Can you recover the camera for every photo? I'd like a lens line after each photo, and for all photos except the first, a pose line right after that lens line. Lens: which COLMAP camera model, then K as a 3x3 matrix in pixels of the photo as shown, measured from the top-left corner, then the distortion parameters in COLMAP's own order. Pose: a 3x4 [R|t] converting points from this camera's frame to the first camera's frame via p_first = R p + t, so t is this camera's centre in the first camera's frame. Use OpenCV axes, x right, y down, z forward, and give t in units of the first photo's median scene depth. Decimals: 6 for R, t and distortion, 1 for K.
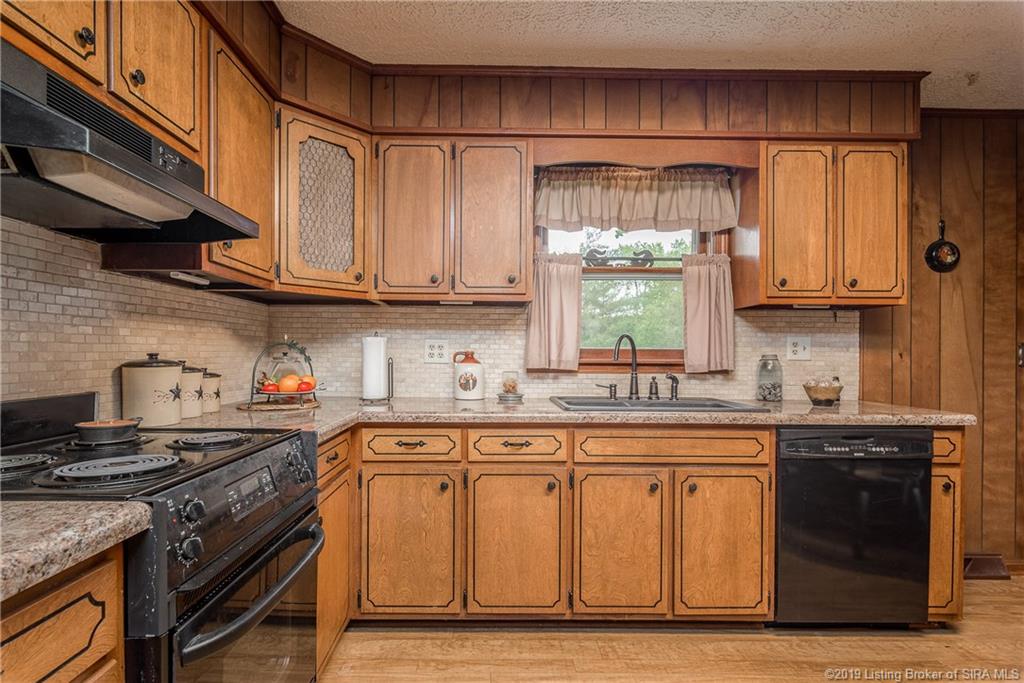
lens RADIAL K [[505.4, 0, 489.3], [0, 505.4, 352.3], [0, 0, 1]] dist [-0.000360, -0.000177]
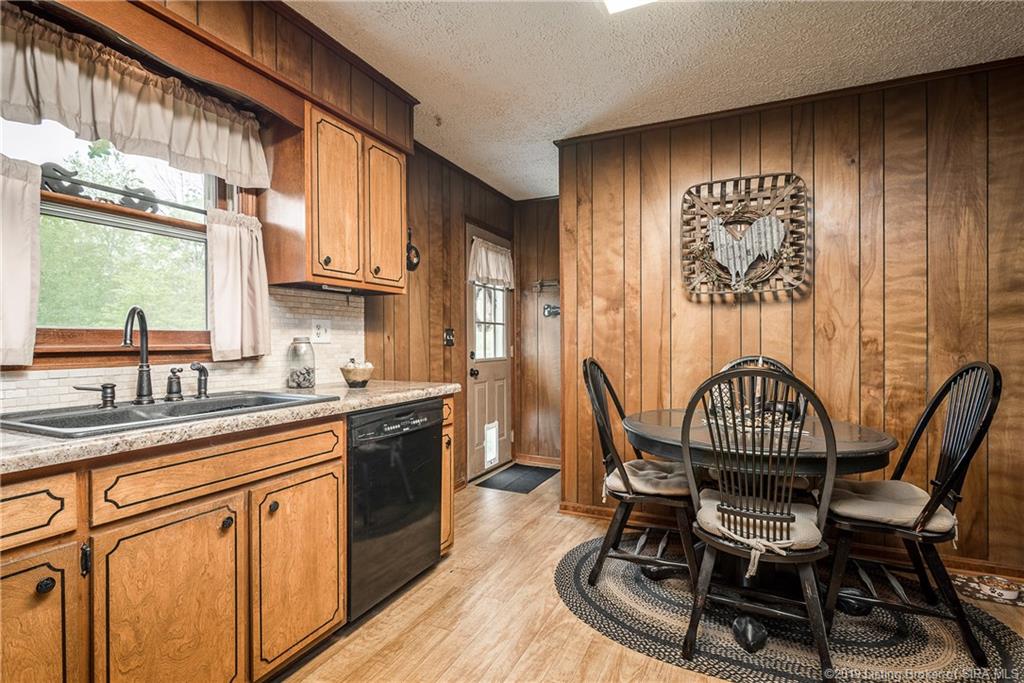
lens RADIAL K [[500.5, 0, 512.0], [0, 500.5, 341.5], [0, 0, 1]] dist [-0.000881, -0.000615]
pose [[0.429774, -0.009604, 0.902885, -0.114998], [0.000810, 0.999947, 0.010251, 0.003188], [-0.902936, -0.003674, 0.429759, 0.283228]]
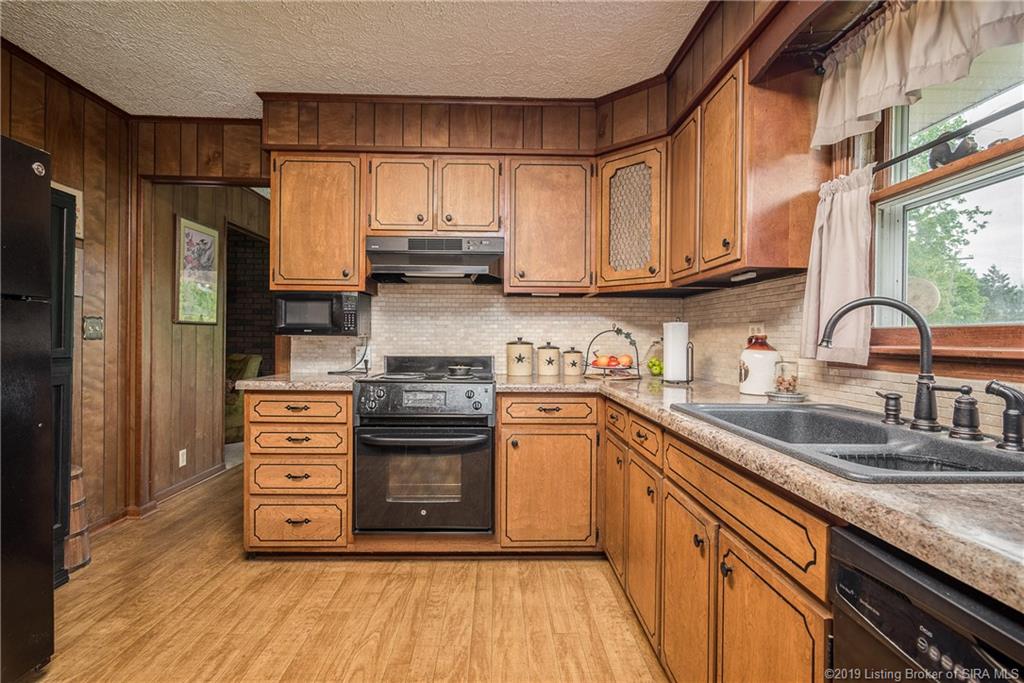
lens RADIAL K [[500.3, 0, 513.3], [0, 500.3, 337.2], [0, 0, 1]] dist [0.001775, -0.000248]
pose [[0.020467, -0.007507, -0.999762, 0.812570], [-0.004444, 0.999961, -0.007600, 0.010531], [0.999781, 0.004599, 0.020432, 0.634617]]
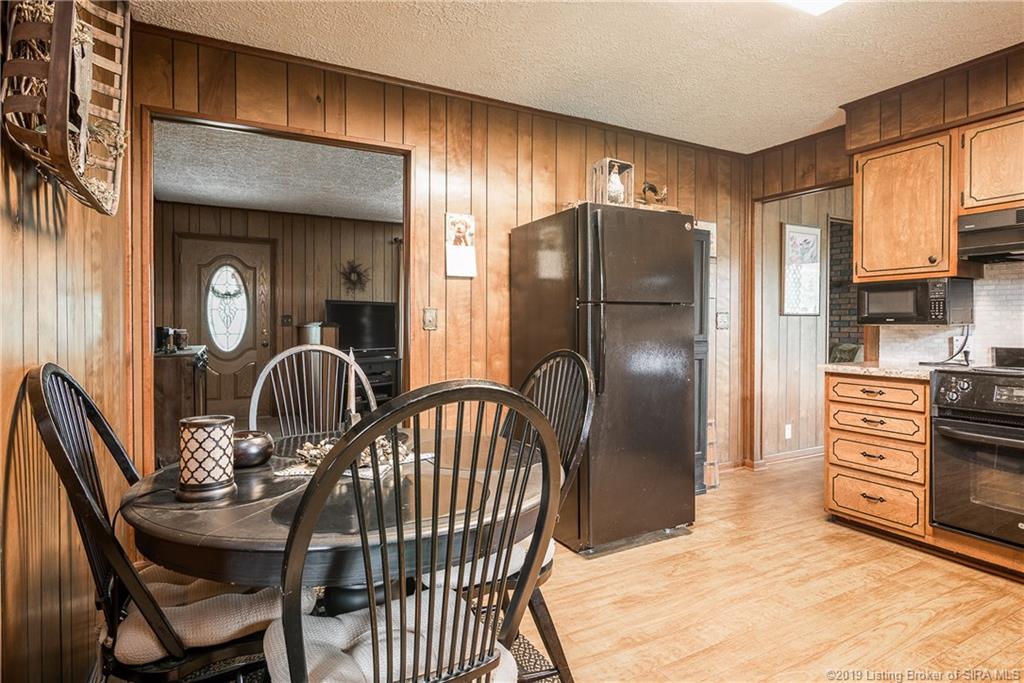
lens RADIAL K [[555.7, 0, 512.0], [0, 555.7, 341.5], [0, 0, 1]] dist [-0.001291, -0.001049]
pose [[-0.875800, 0.006636, -0.482629, 1.062324], [-0.004451, 0.999752, 0.021825, 0.015241], [0.482654, 0.021263, -0.875553, 0.900635]]
